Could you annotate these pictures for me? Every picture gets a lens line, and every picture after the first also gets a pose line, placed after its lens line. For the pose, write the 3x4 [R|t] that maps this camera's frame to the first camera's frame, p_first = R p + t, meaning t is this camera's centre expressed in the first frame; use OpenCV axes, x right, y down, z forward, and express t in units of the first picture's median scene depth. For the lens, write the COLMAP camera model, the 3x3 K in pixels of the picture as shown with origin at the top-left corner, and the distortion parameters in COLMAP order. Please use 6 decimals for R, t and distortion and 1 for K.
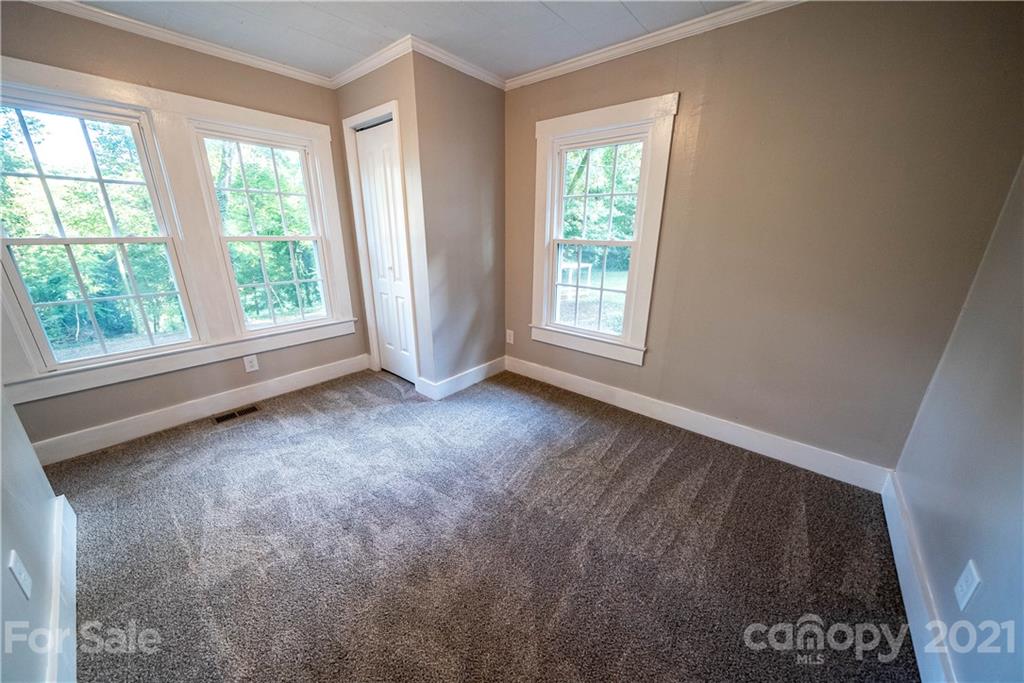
lens RADIAL K [[353.7, 0, 513.9], [0, 353.7, 343.1], [0, 0, 1]] dist [-0.007042, 0.000204]
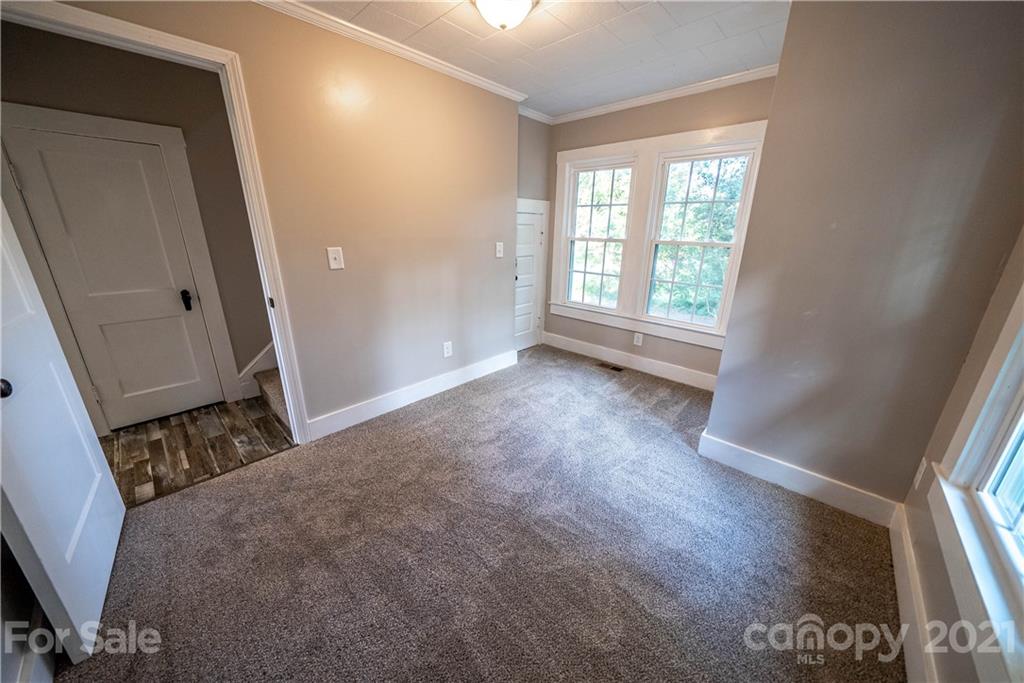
lens RADIAL K [[353.7, 0, 513.9], [0, 353.7, 343.1], [0, 0, 1]] dist [-0.007042, 0.000204]
pose [[-0.071948, 0.293854, -0.953139, 0.541419], [-0.319359, 0.898518, 0.301122, -0.181523], [0.944898, 0.326059, 0.029199, 0.573938]]
